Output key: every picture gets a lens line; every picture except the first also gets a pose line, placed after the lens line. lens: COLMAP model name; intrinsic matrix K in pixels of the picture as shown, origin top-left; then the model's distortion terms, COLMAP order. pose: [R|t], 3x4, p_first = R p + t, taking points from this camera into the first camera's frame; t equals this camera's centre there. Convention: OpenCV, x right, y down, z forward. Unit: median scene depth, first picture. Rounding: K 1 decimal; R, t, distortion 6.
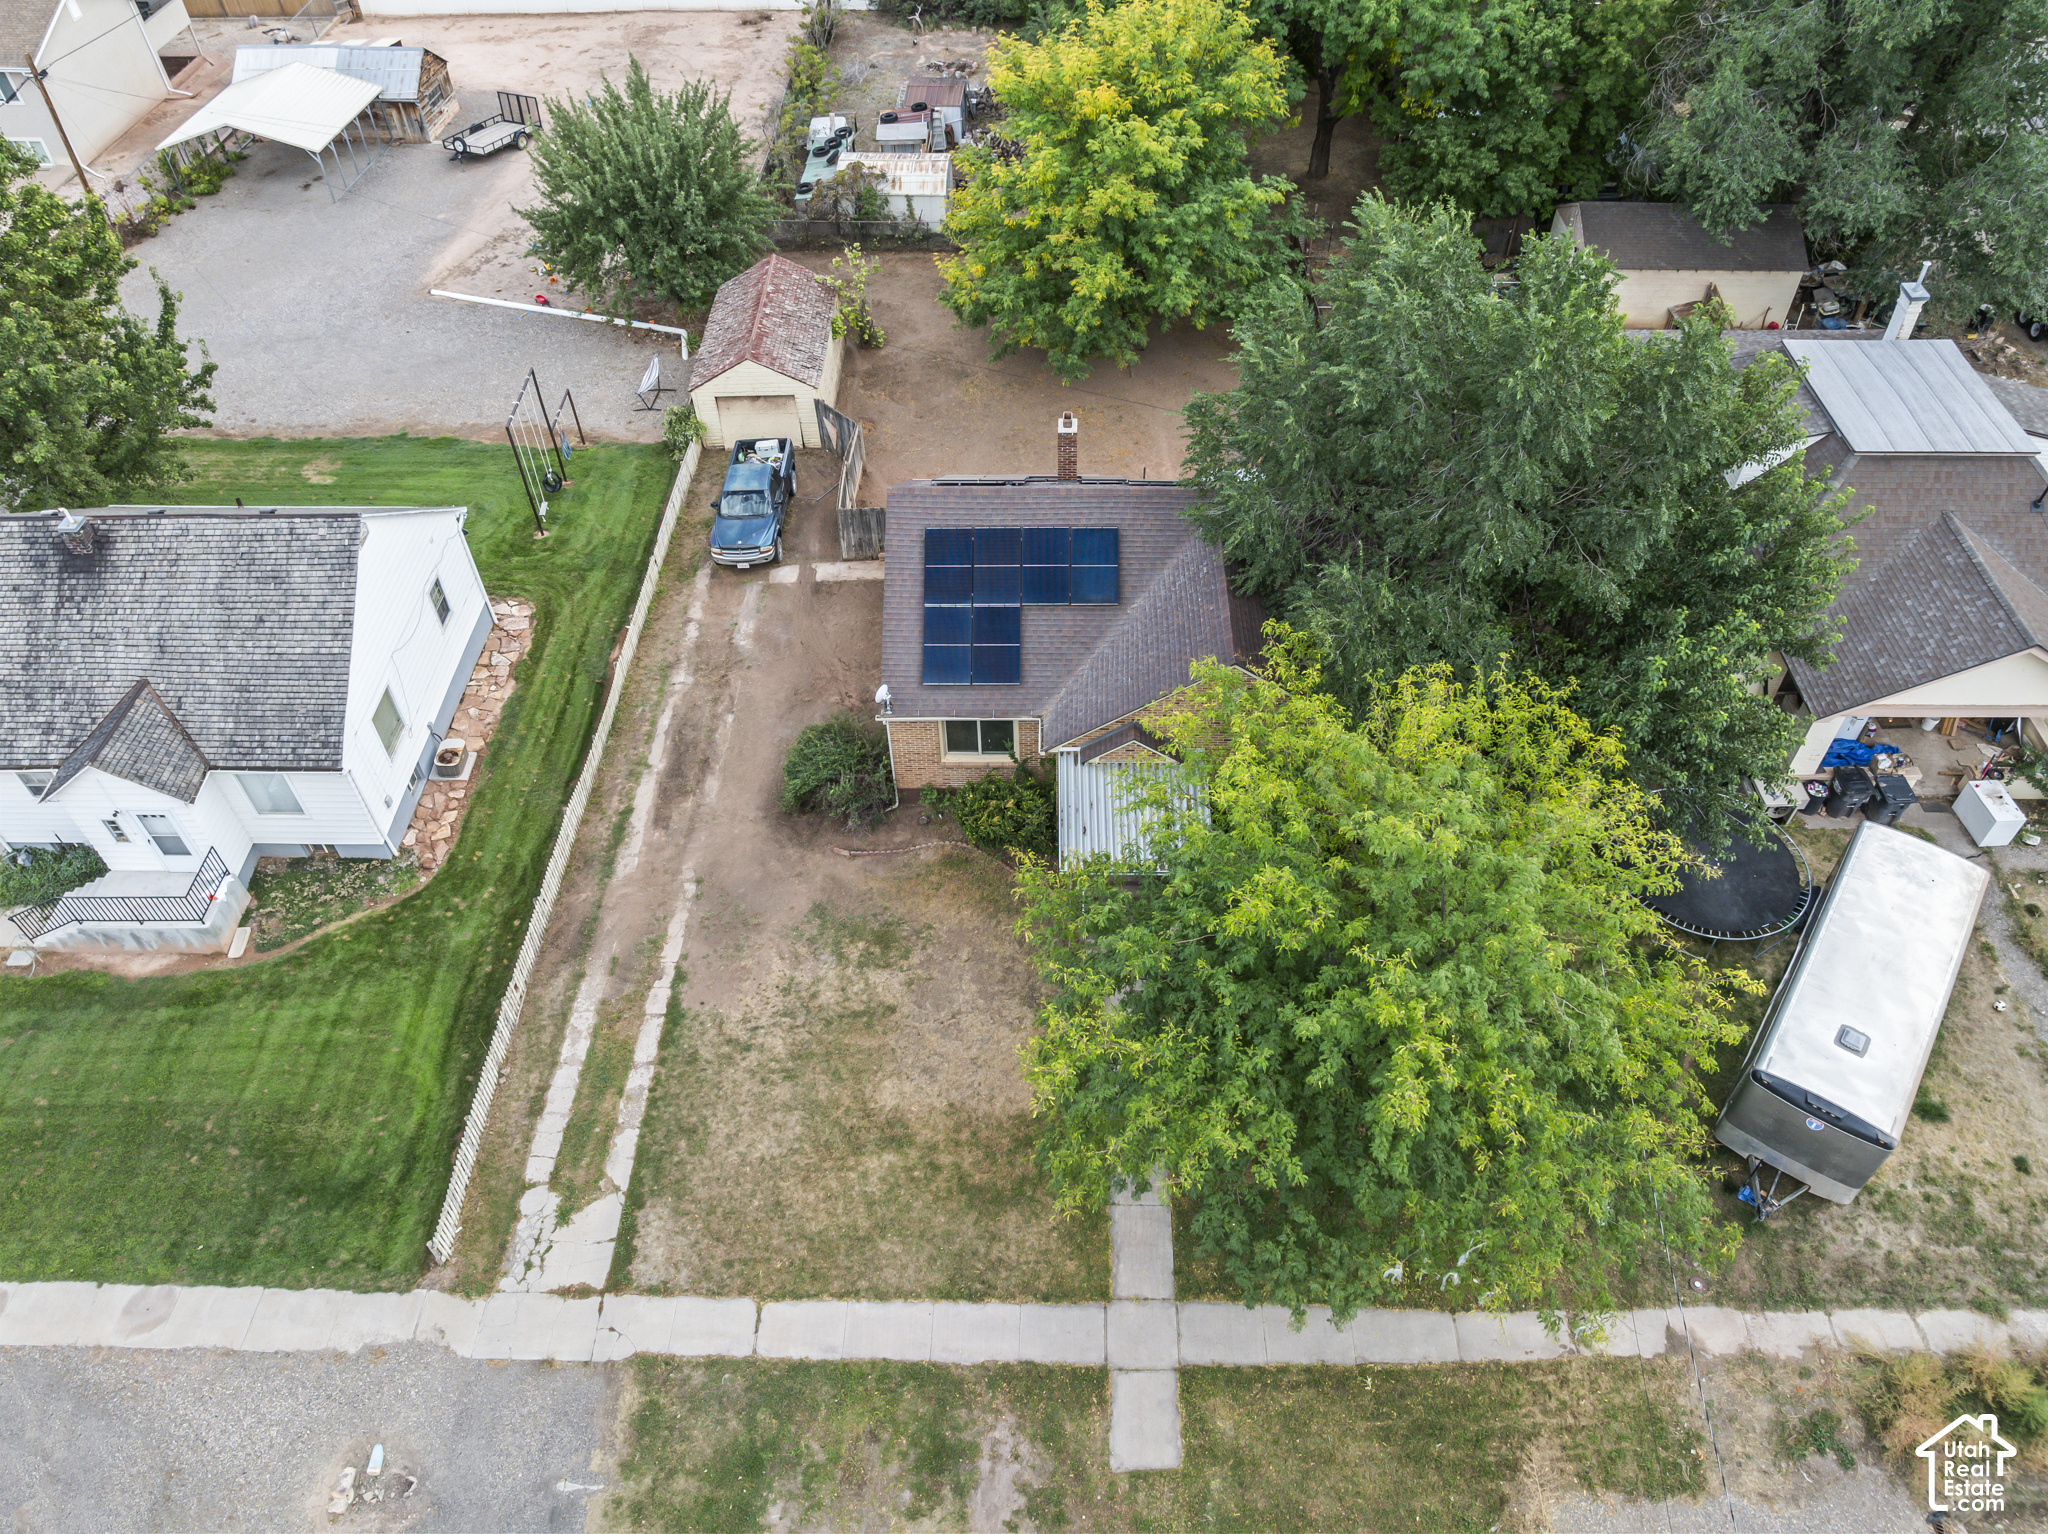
lens RADIAL K [[1447.4, 0, 1037.1], [0, 1447.4, 766.4], [0, 0, 1]] dist [-0.036814, -0.002369]
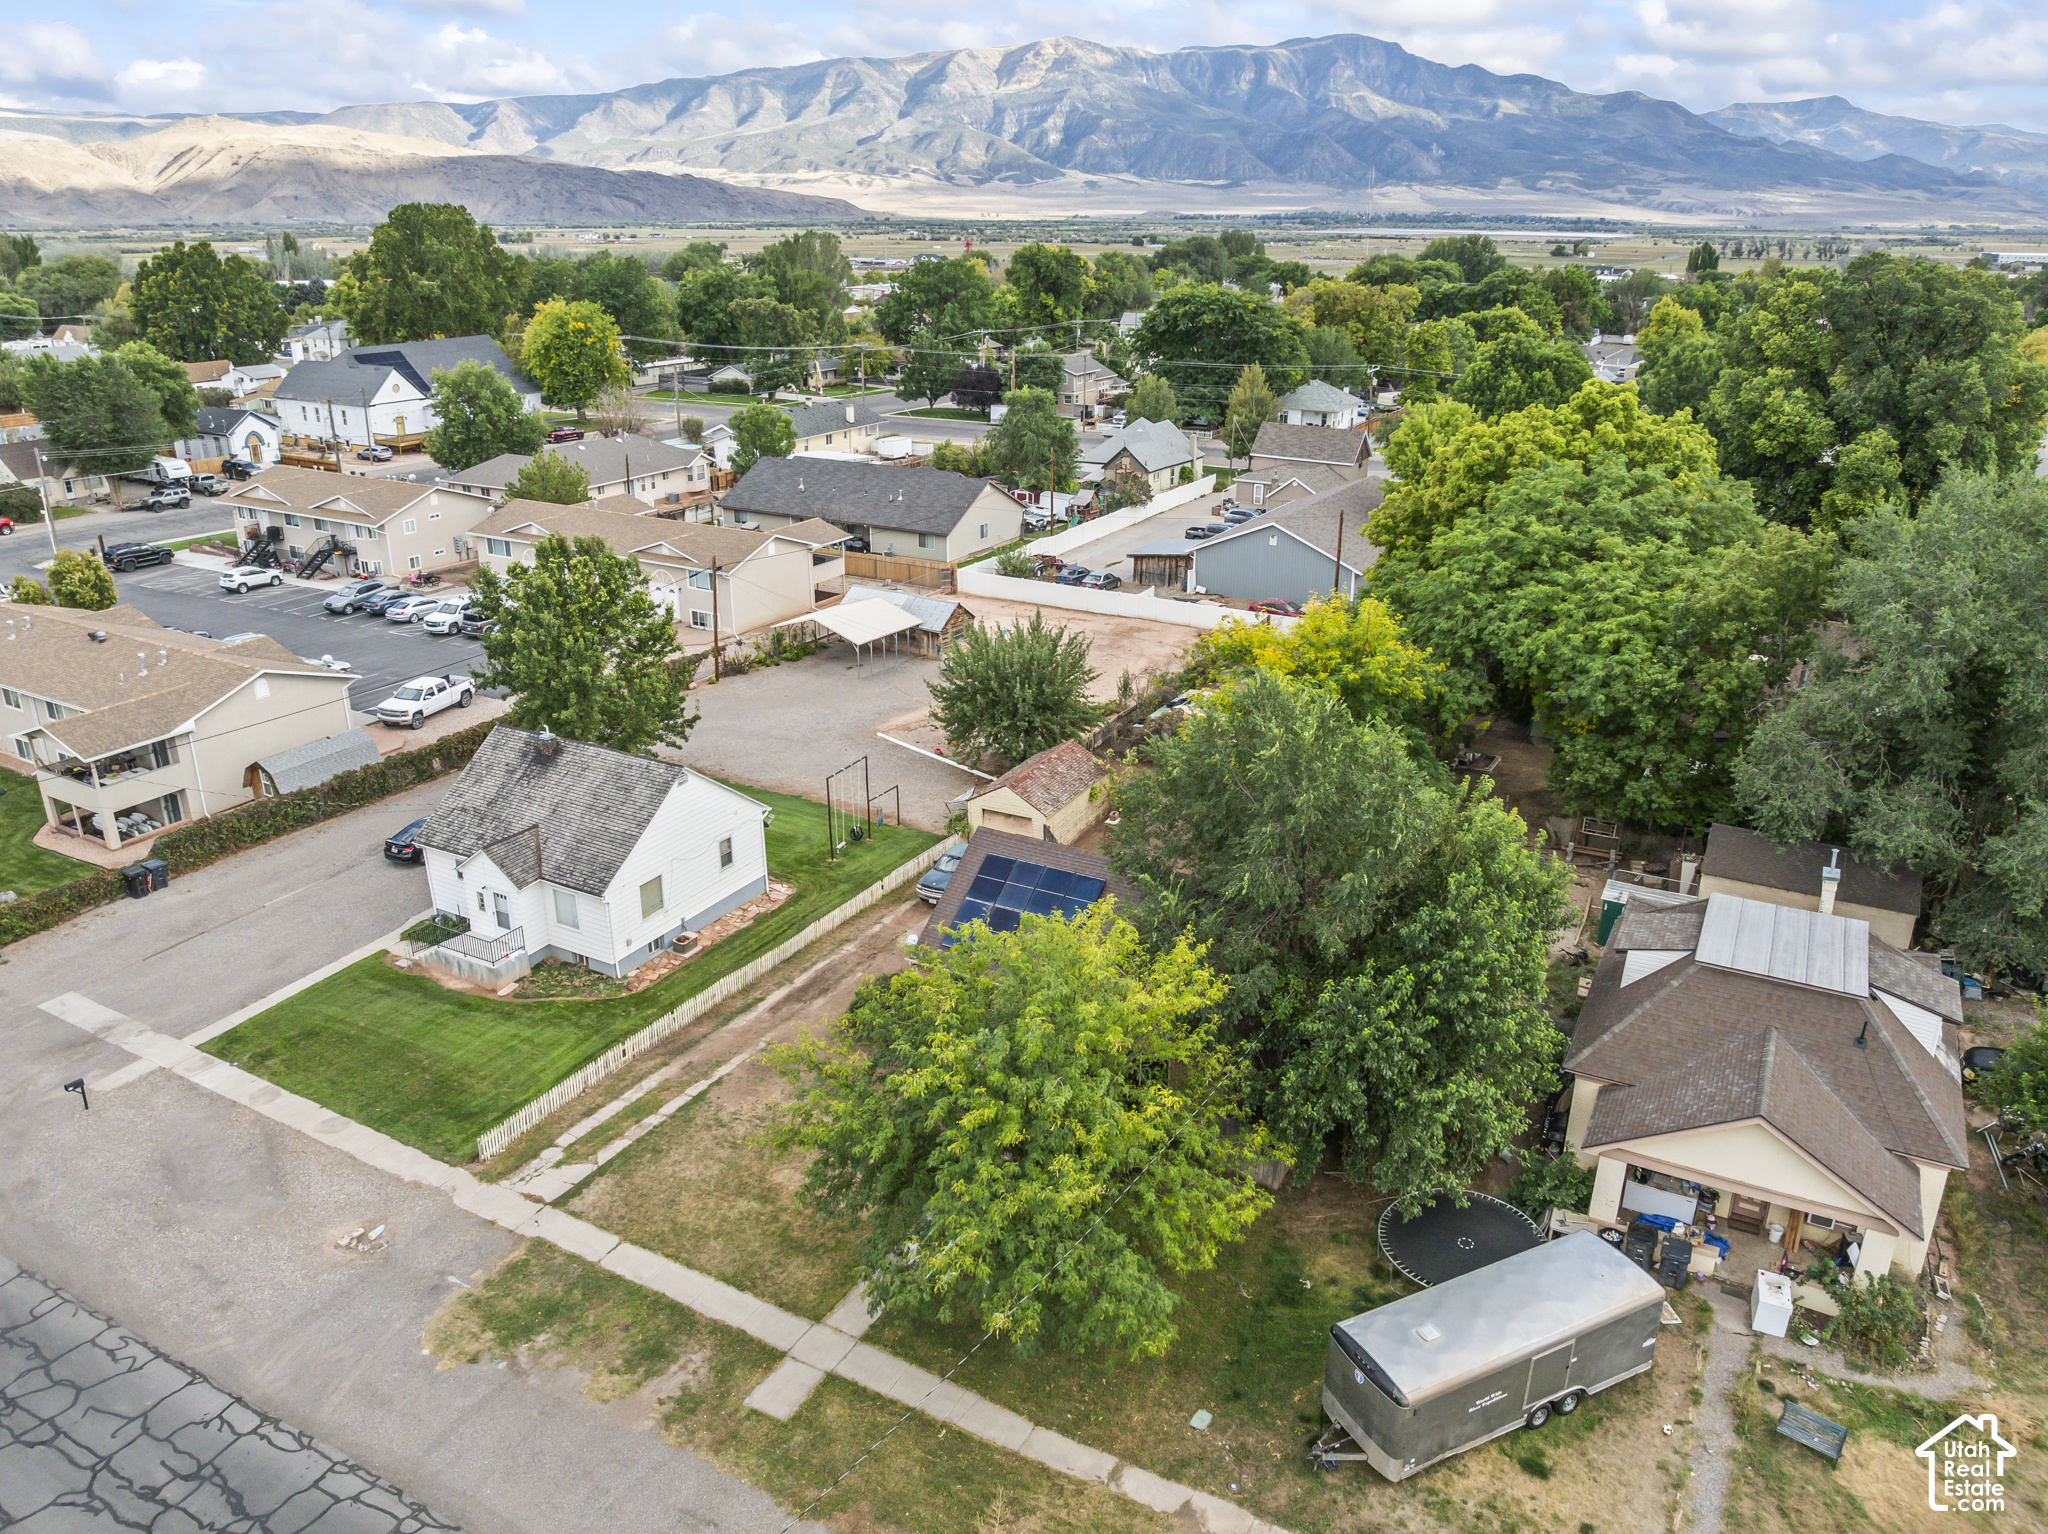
lens RADIAL K [[1449.9, 0, 1024.0], [0, 1449.9, 767.0], [0, 0, 1]] dist [-0.006805, -0.054437]
pose [[0.881570, 0.183135, -0.435082, 0.588803], [-0.353407, 0.867080, -0.351106, 0.267631], [0.312951, 0.463285, 0.829113, -0.257249]]
